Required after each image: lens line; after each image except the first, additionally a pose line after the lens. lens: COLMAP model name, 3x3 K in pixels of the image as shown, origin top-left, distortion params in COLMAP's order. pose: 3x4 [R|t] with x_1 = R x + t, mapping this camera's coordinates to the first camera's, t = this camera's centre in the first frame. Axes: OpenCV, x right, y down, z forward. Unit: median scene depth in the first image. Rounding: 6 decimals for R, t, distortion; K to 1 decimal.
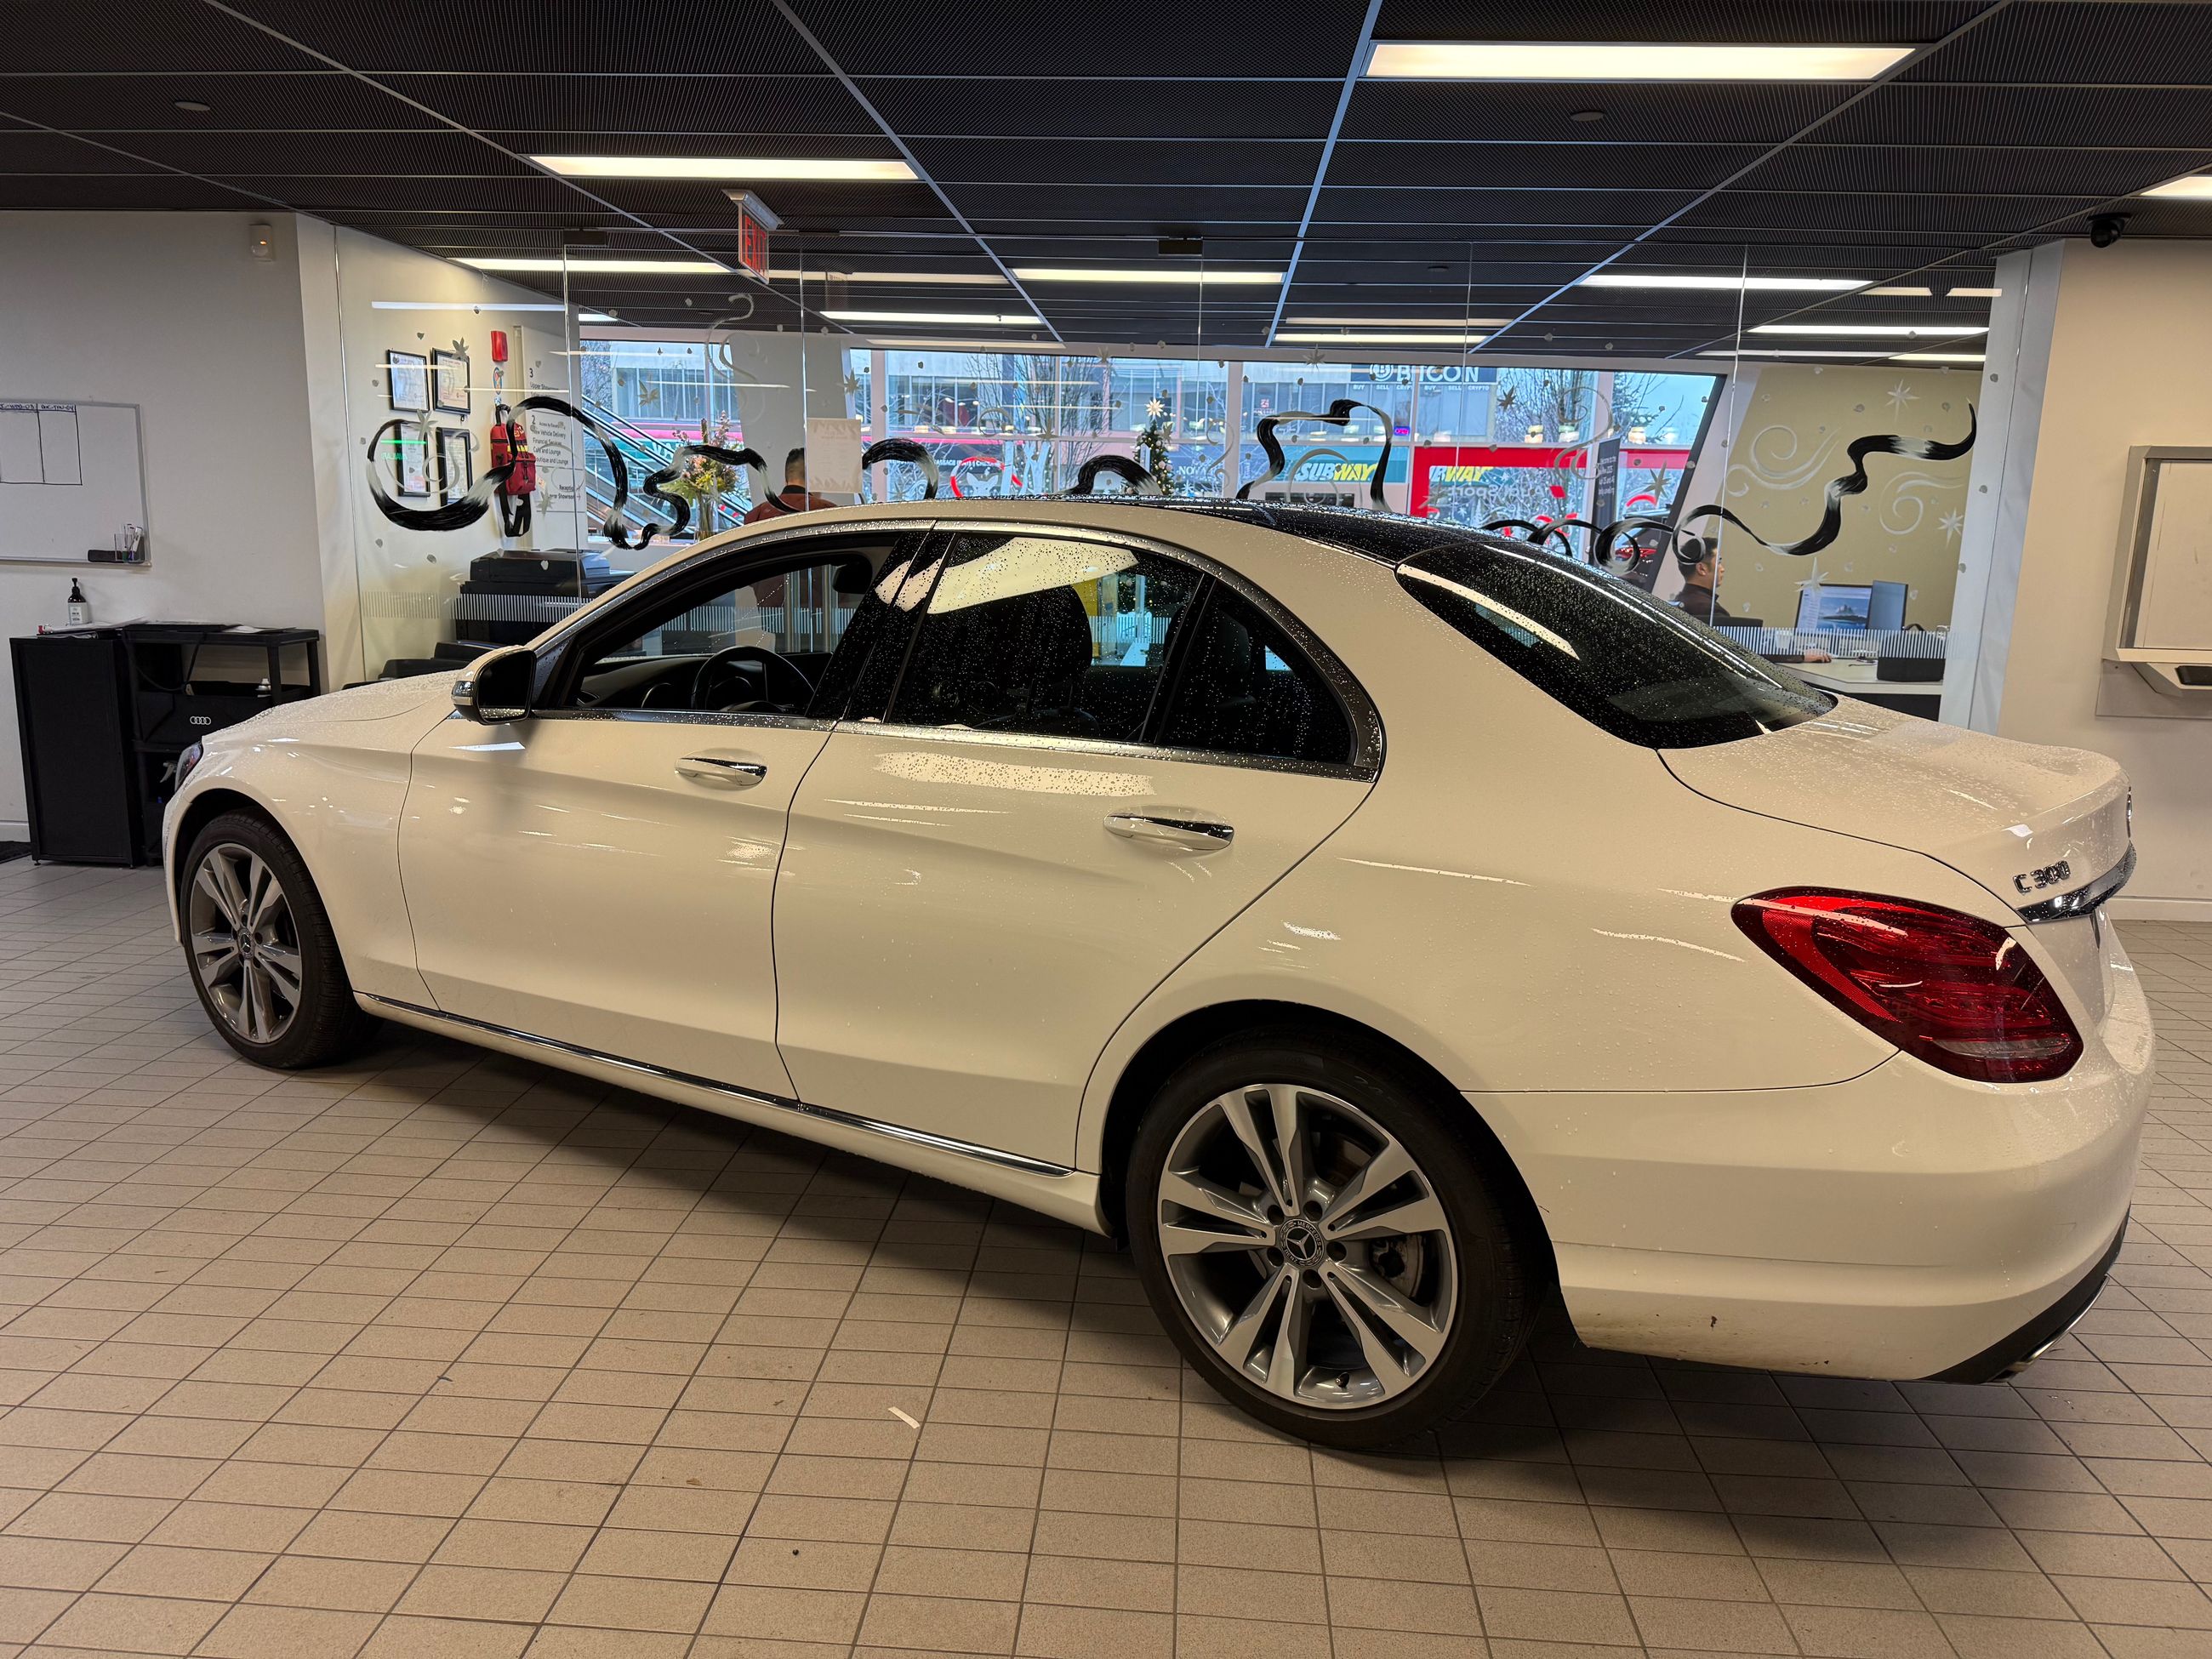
lens RADIAL K [[1553.2, 0, 1107.1], [0, 1553.2, 824.6], [0, 0, 1]] dist [0.029491, -0.041285]
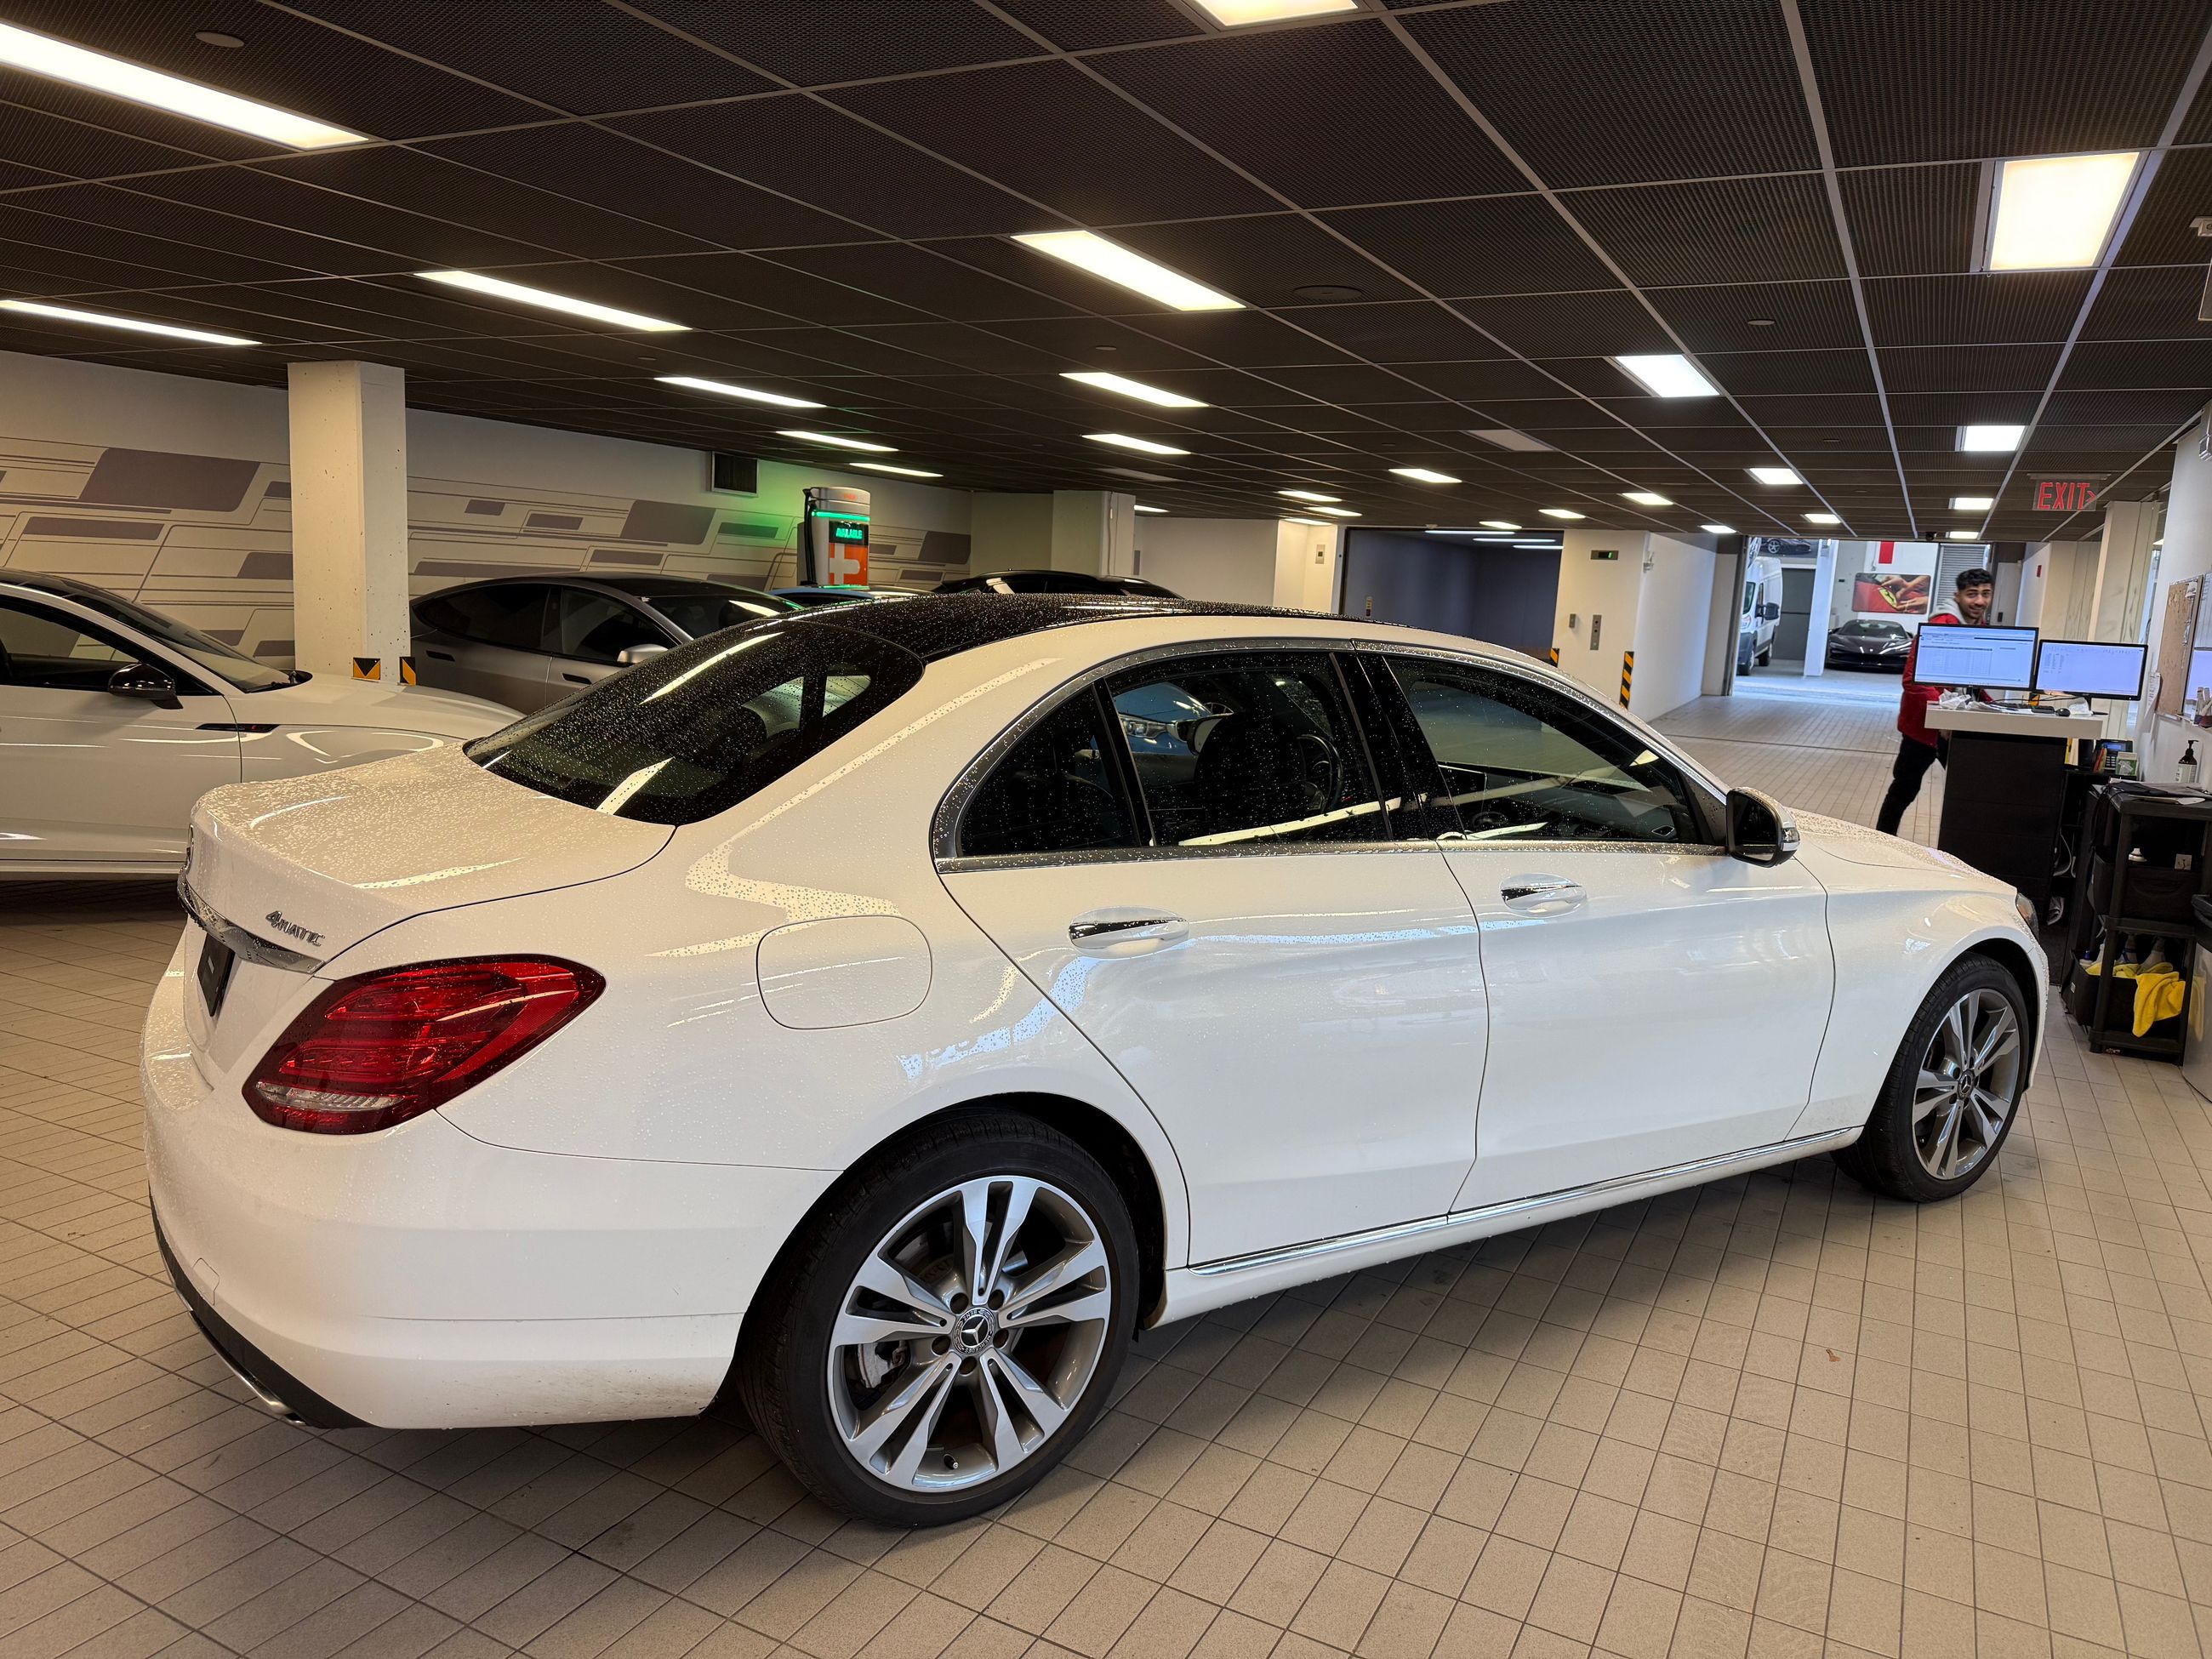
lens RADIAL K [[1553.2, 0, 1114.8], [0, 1553.2, 844.2], [0, 0, 1]] dist [0.029491, -0.041285]
pose [[-0.404165, 0.106180, -0.908502, 0.948673], [-0.232369, 0.948736, 0.214256, -0.261971], [0.884678, 0.297703, -0.358773, 1.352565]]
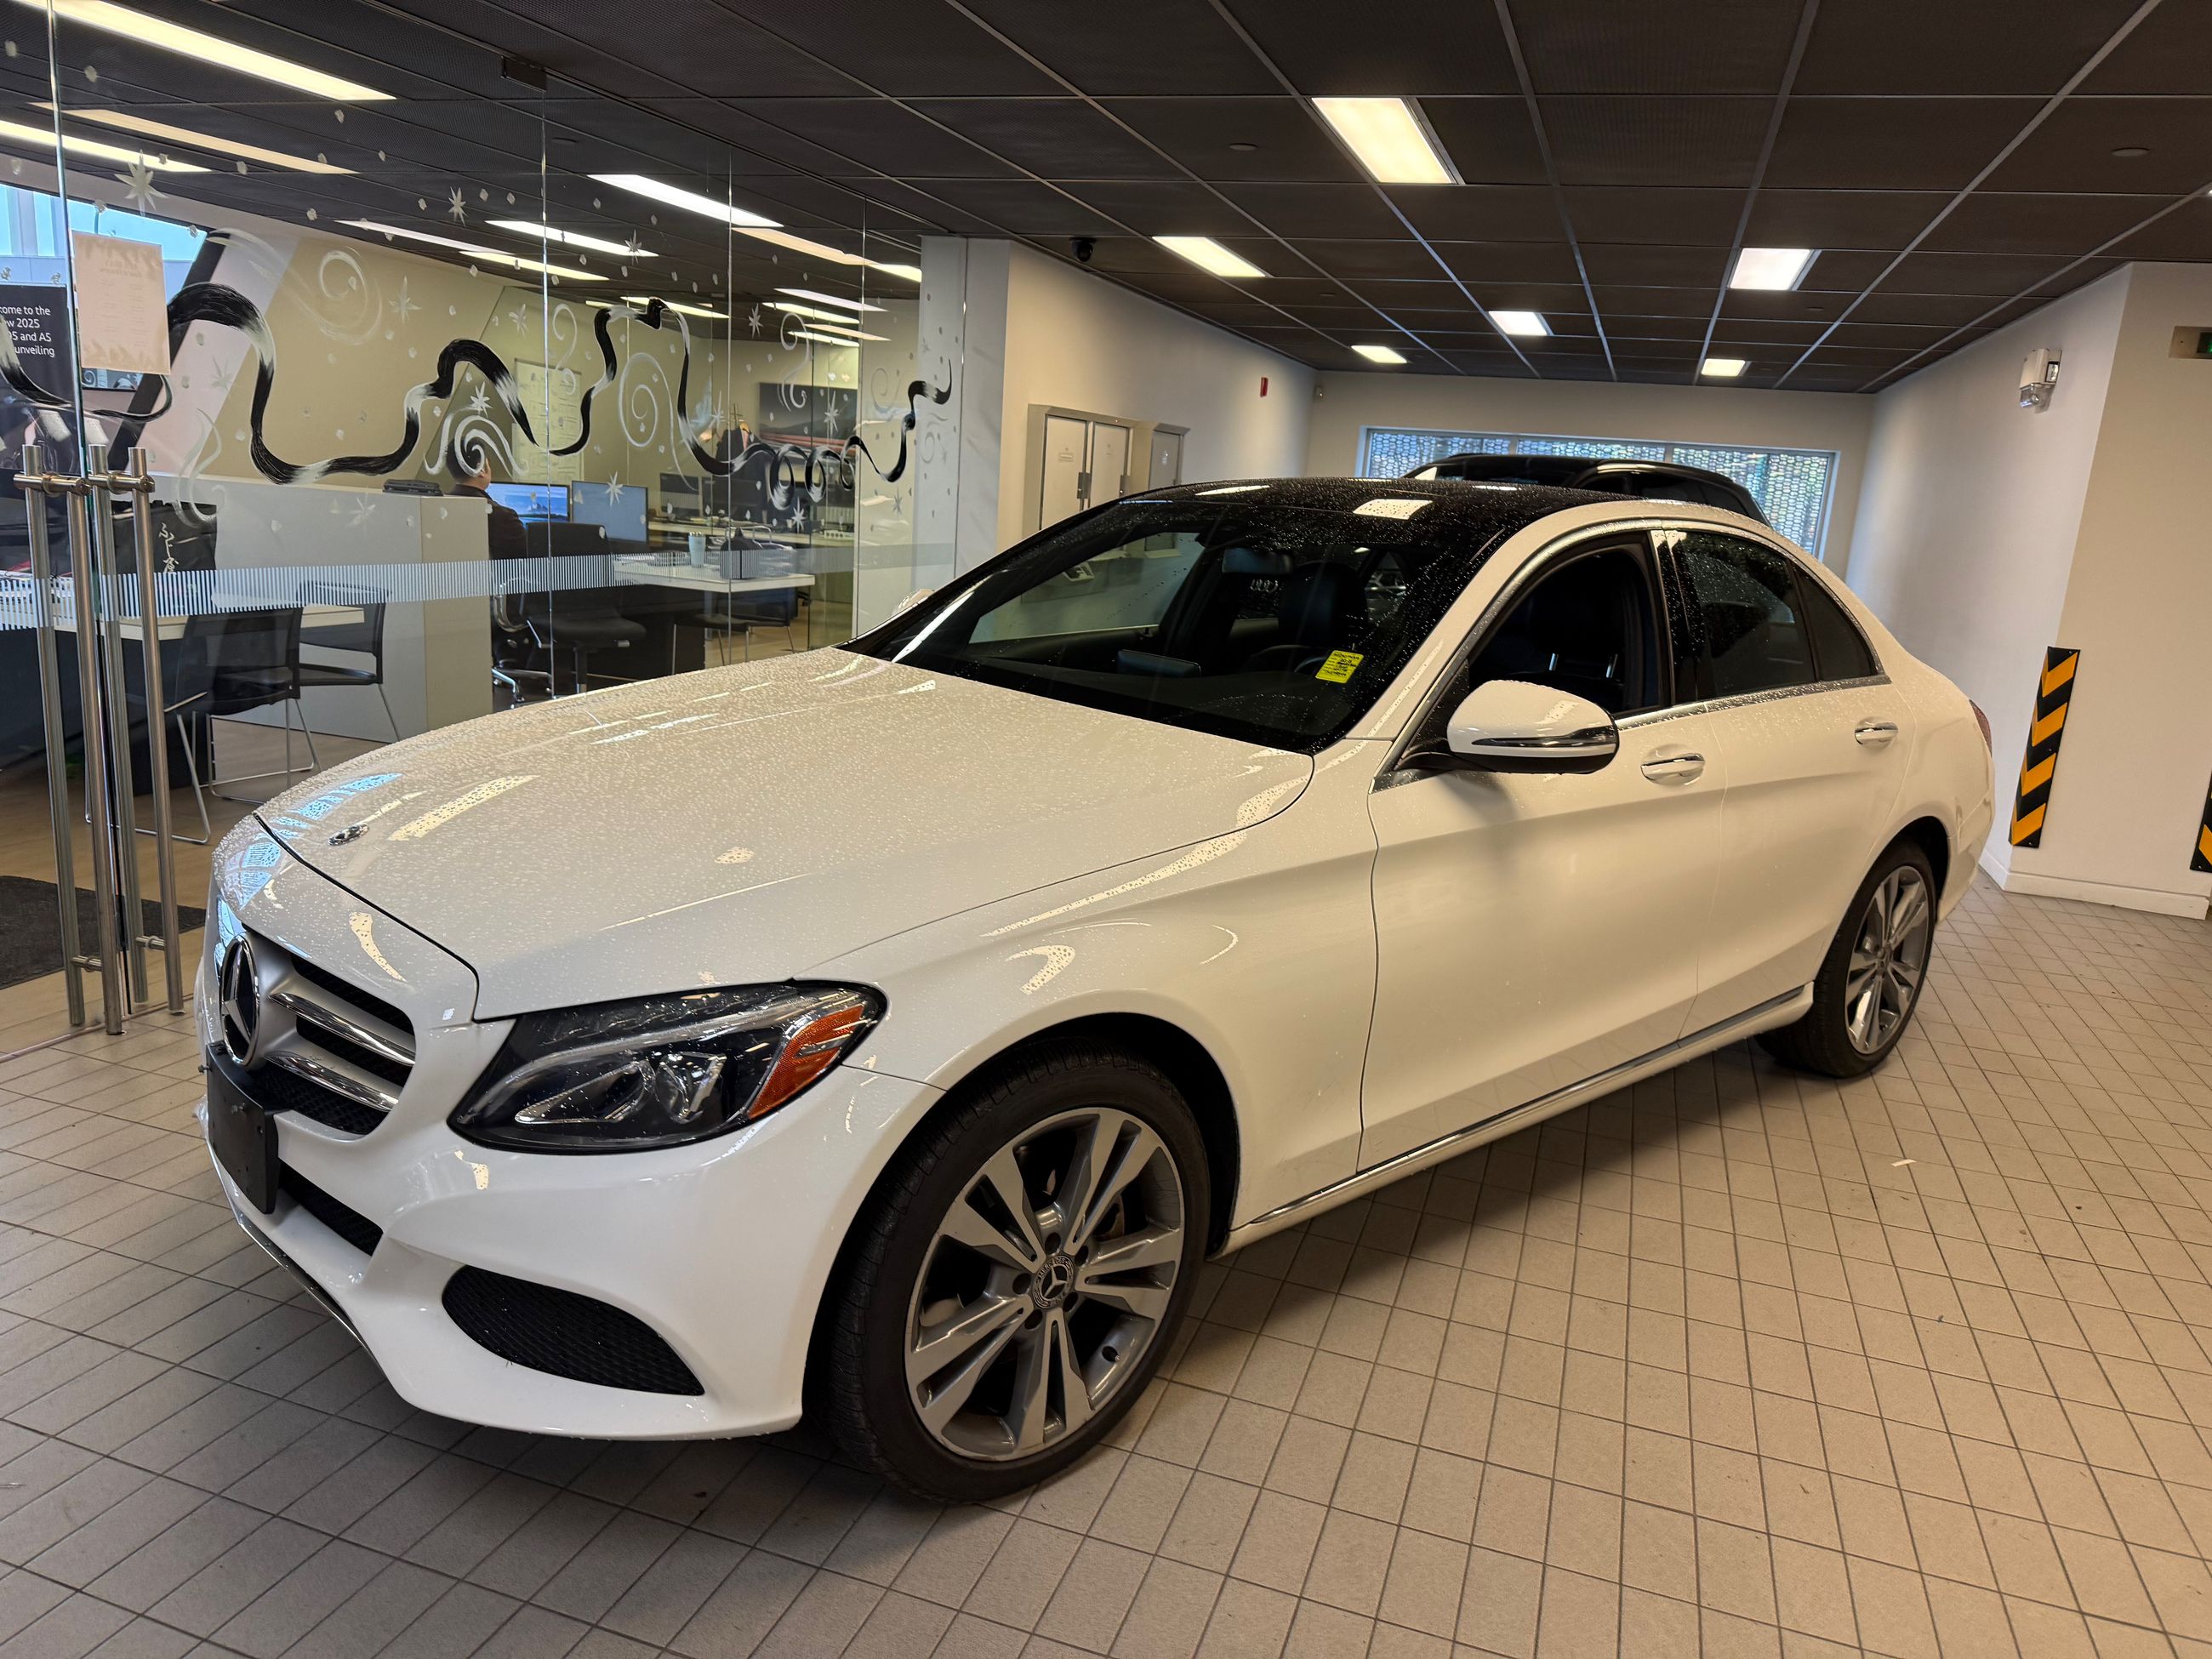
lens RADIAL K [[1553.2, 0, 1116.0], [0, 1553.2, 849.2], [0, 0, 1]] dist [0.029491, -0.041285]
pose [[0.260413, -0.227051, 0.938420, -1.151032], [0.123170, 0.971826, 0.200954, -0.203461], [-0.957609, 0.063254, 0.281042, 0.907917]]
